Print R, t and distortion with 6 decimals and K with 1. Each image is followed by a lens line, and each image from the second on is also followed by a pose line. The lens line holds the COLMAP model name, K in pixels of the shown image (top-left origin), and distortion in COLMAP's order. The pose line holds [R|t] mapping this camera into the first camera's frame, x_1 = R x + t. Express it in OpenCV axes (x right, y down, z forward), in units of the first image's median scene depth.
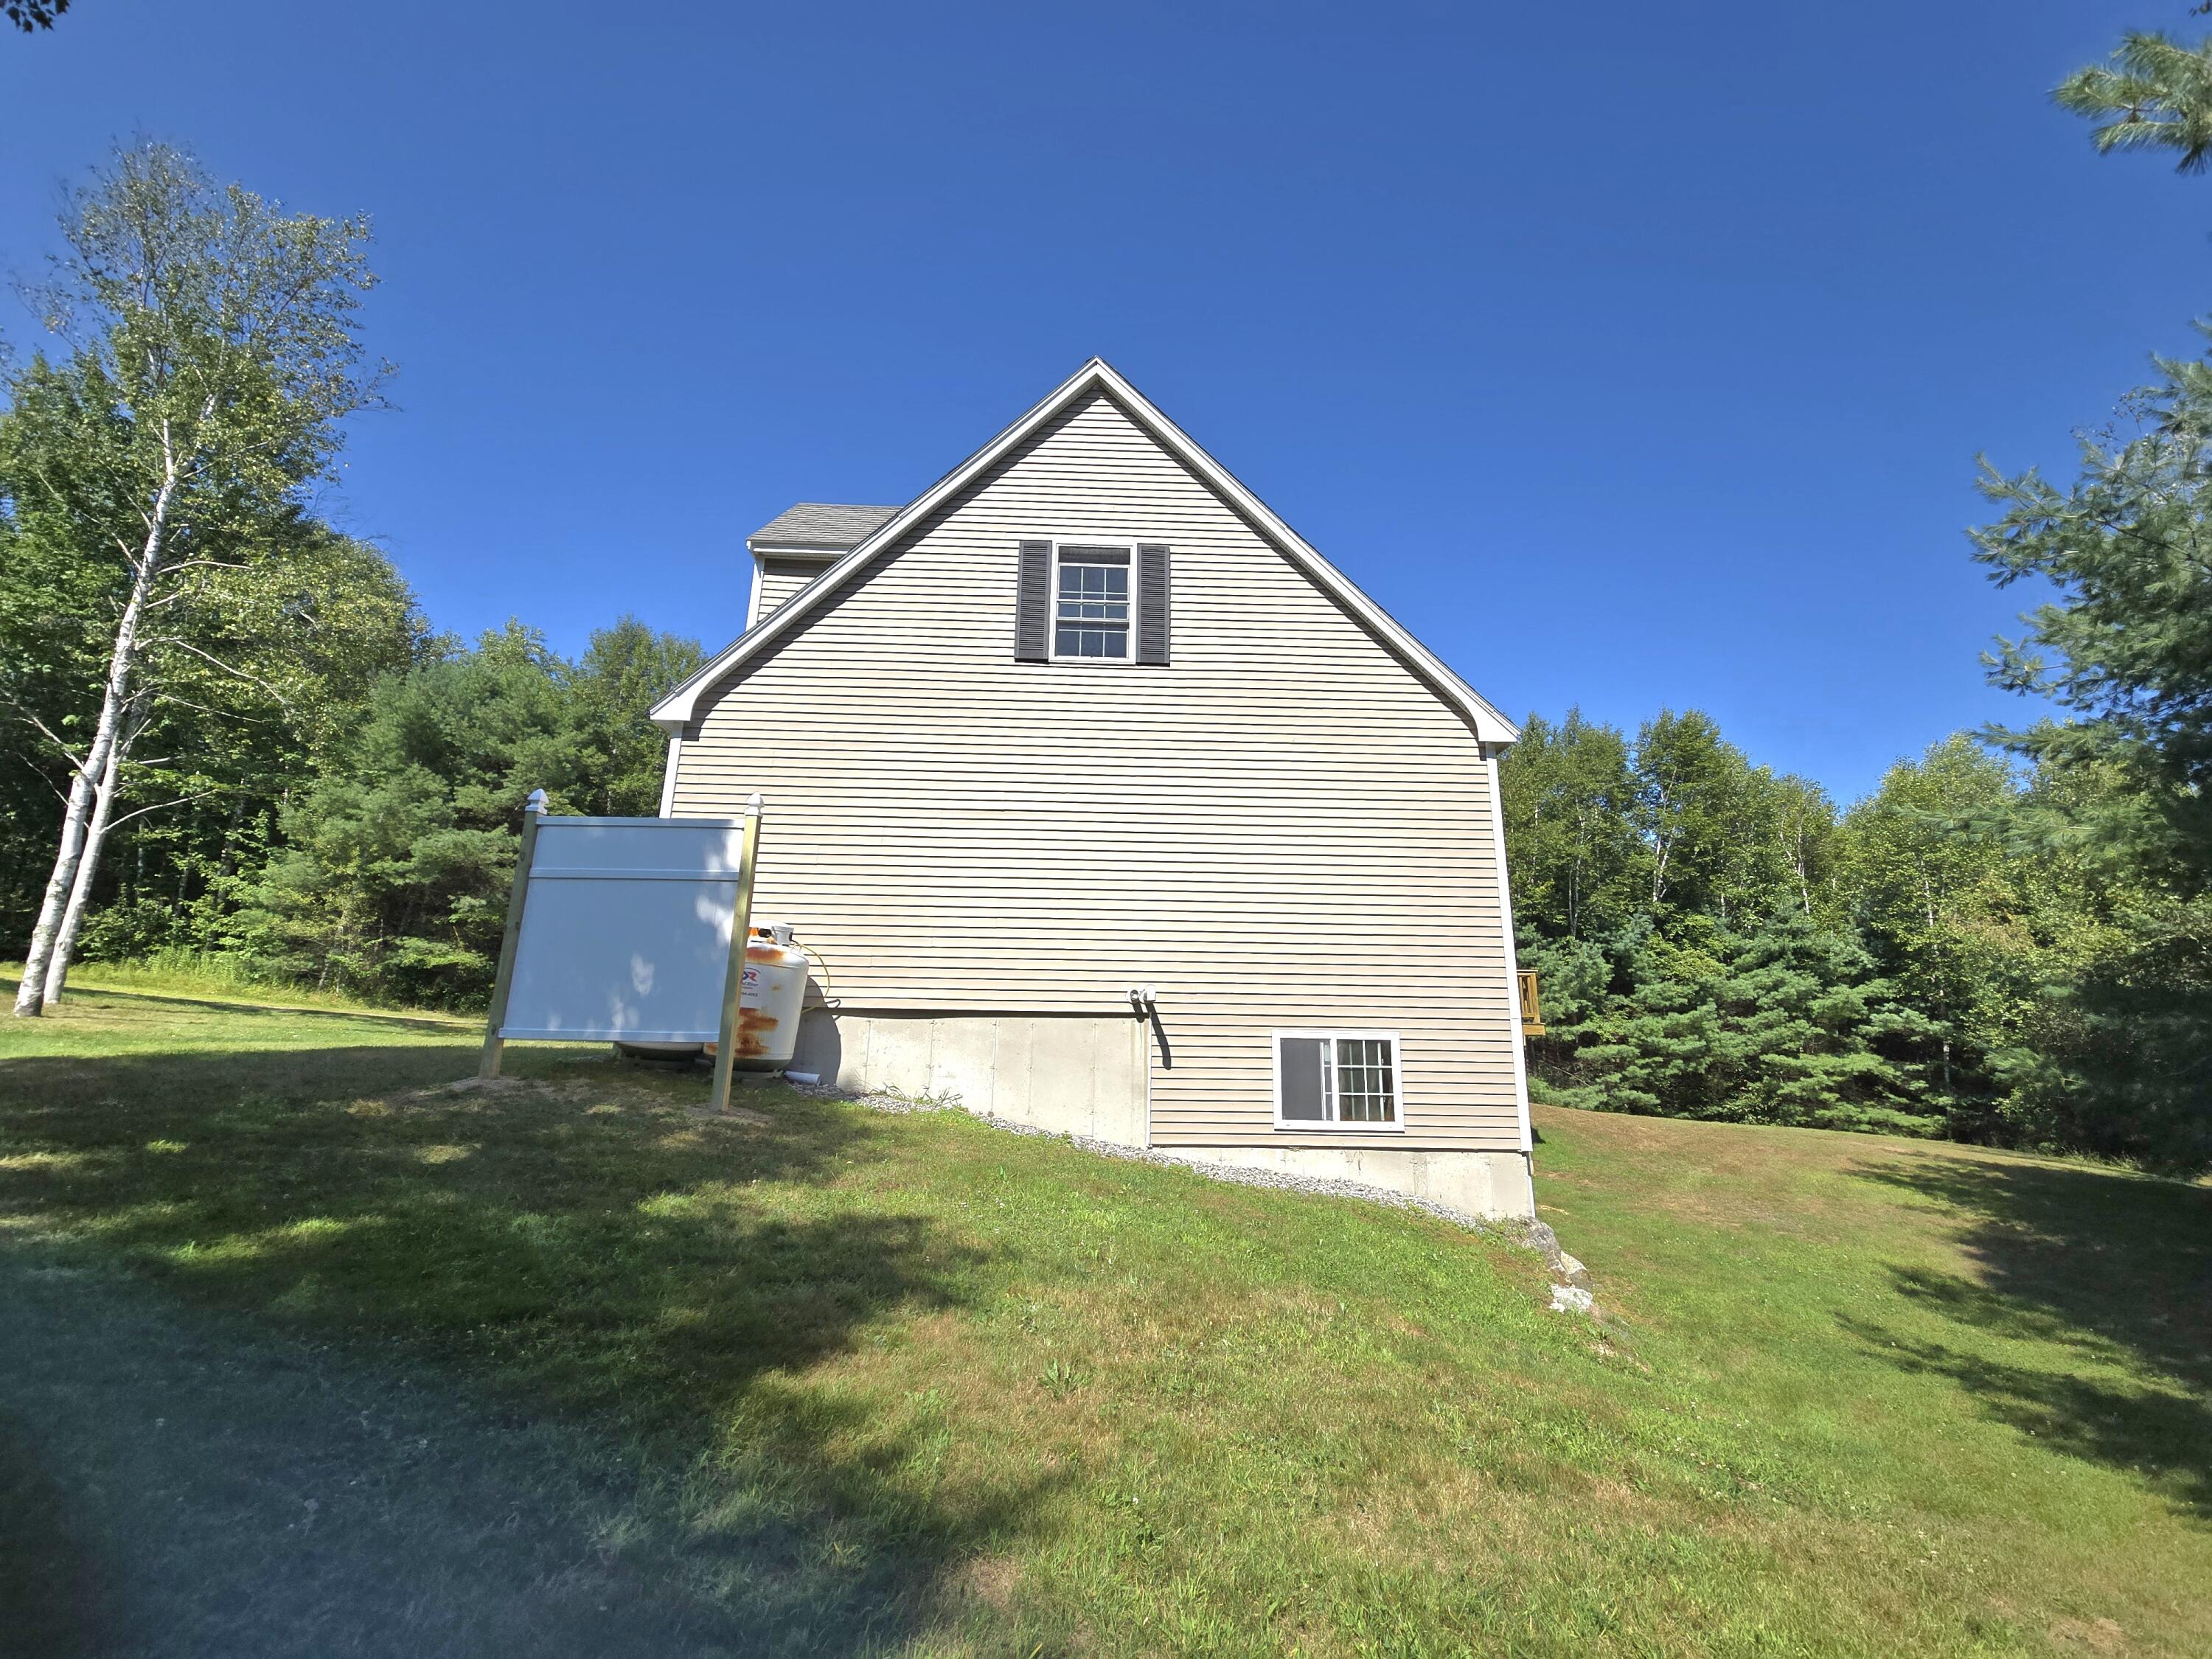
lens RADIAL K [[908.9, 0, 1103.4], [0, 908.9, 834.0], [0, 0, 1]] dist [0.001913, -0.000152]
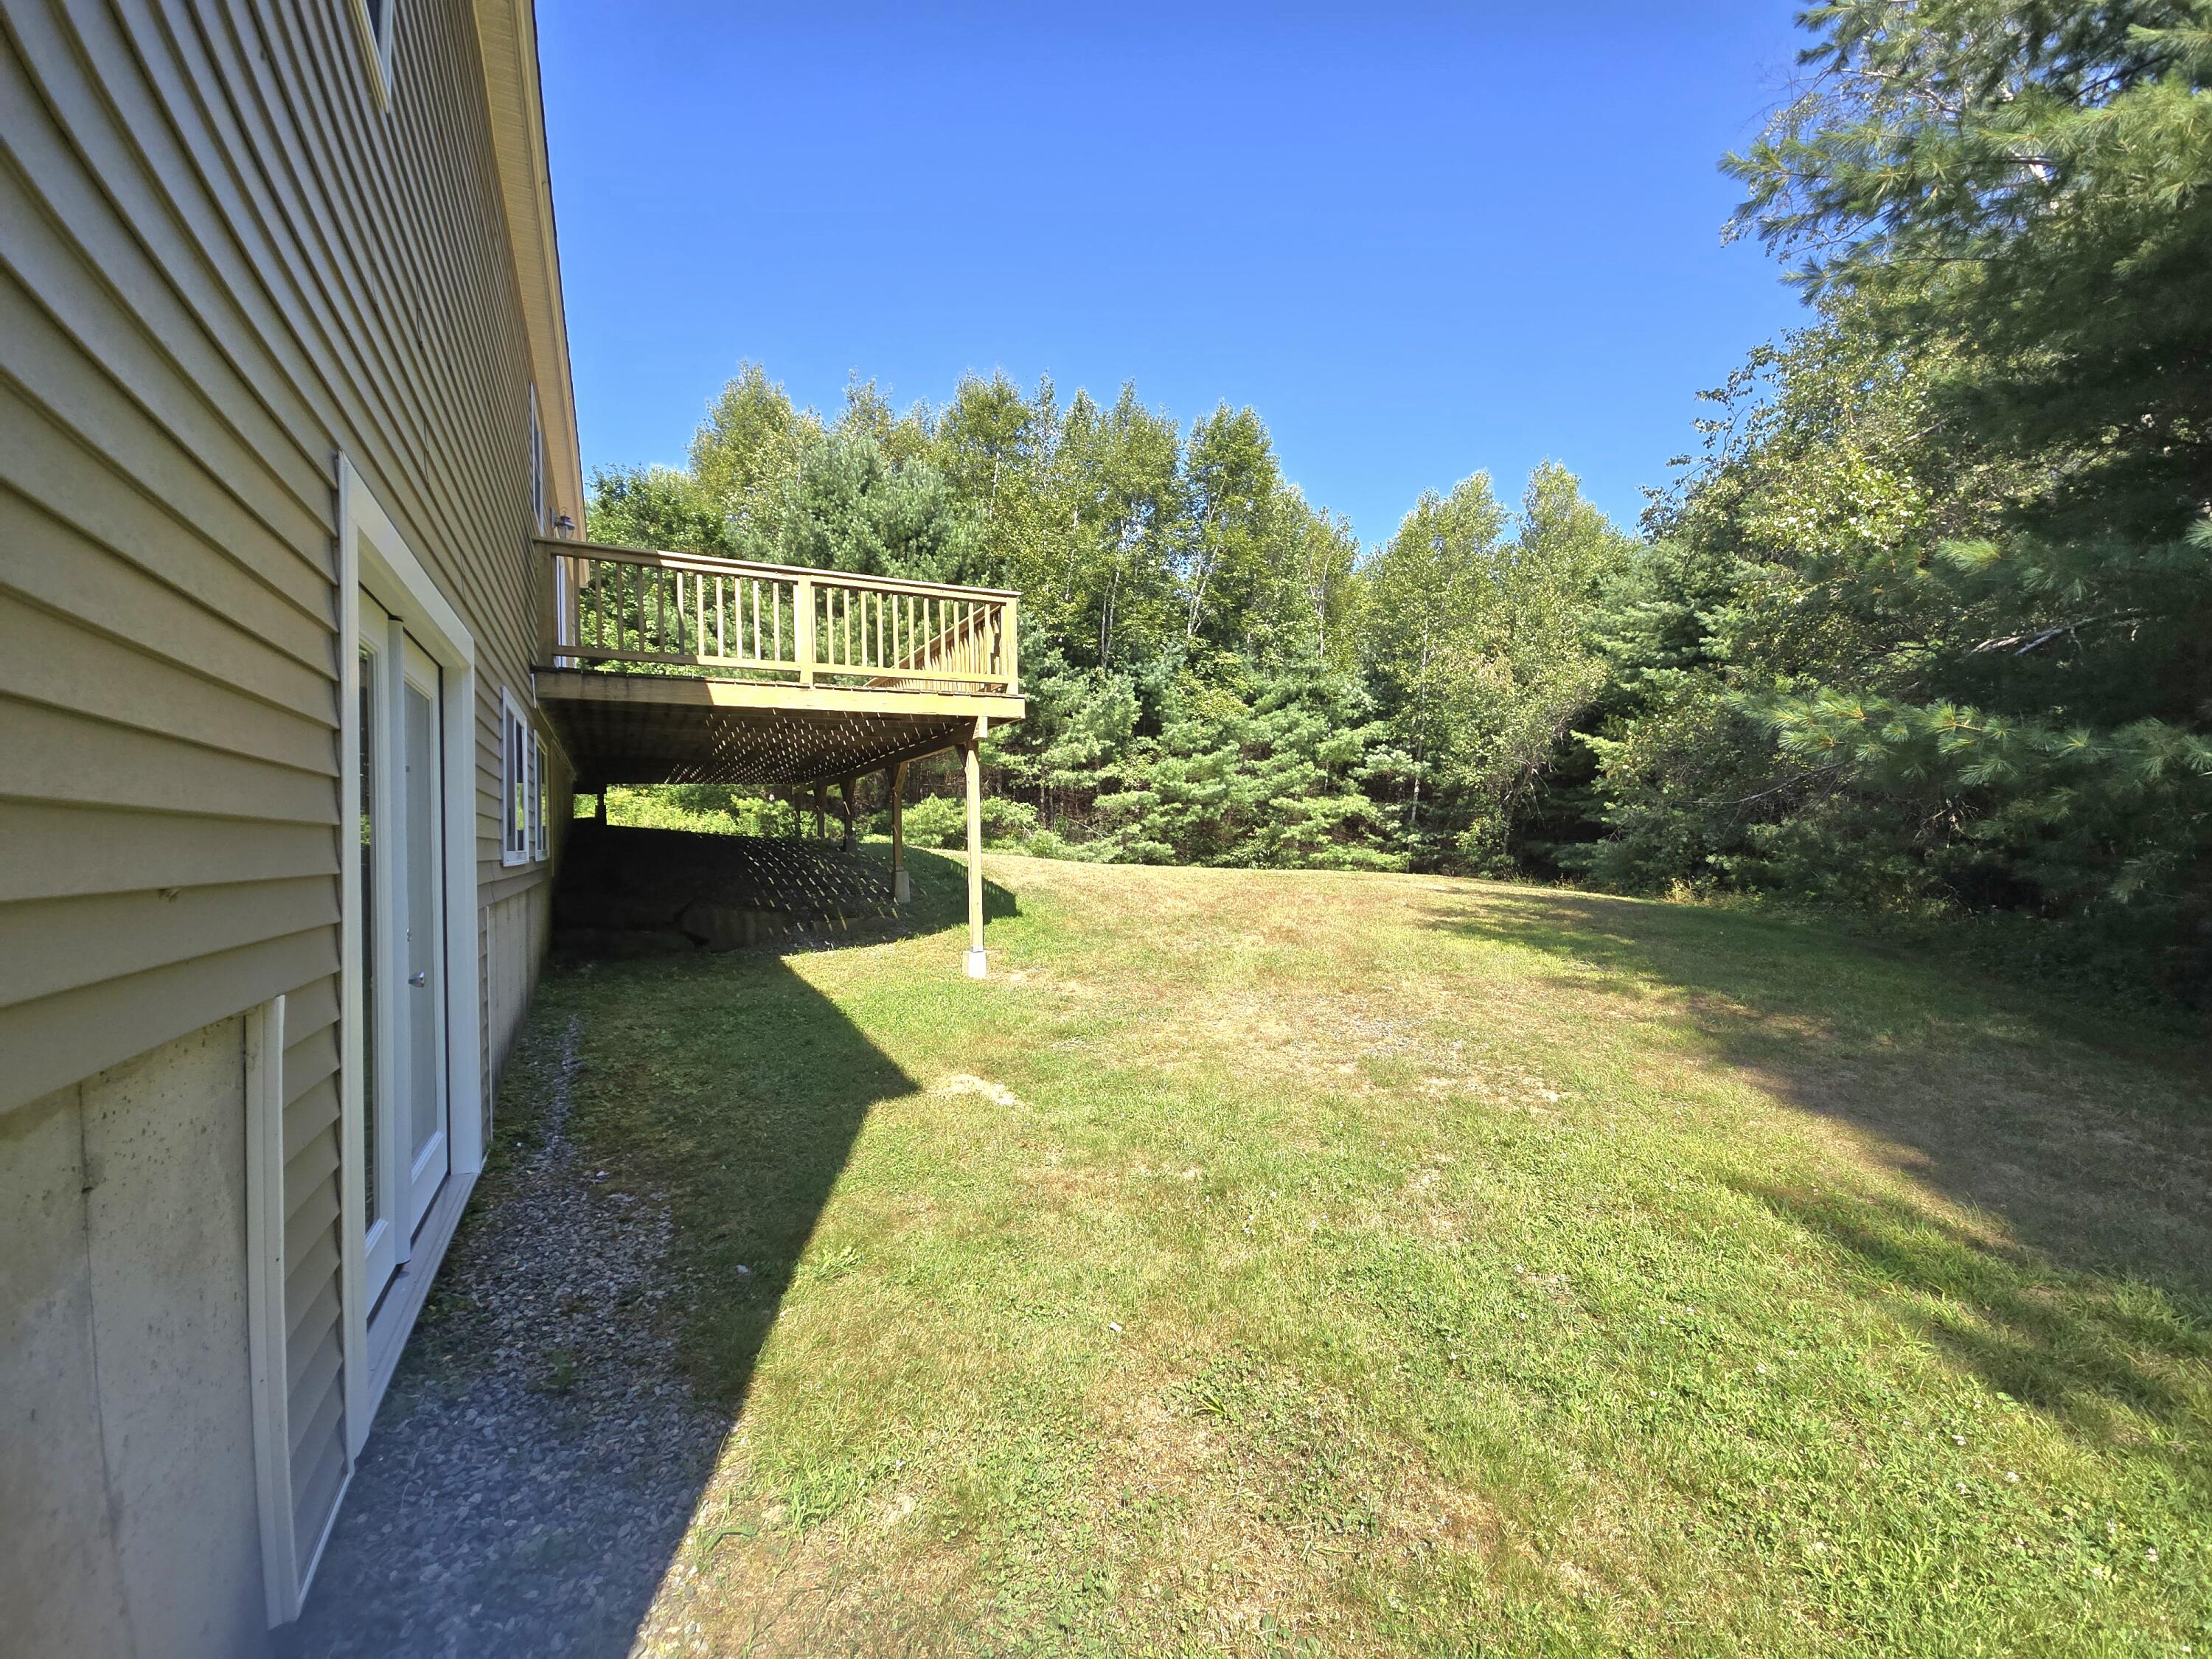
lens RADIAL K [[908.9, 0, 1103.4], [0, 908.9, 834.0], [0, 0, 1]] dist [0.001913, -0.000152]
pose [[0.892429, -0.035776, 0.449767, 0.140347], [-0.072727, 0.972409, 0.221654, 0.080572], [-0.445288, -0.230521, 0.865204, 0.249911]]
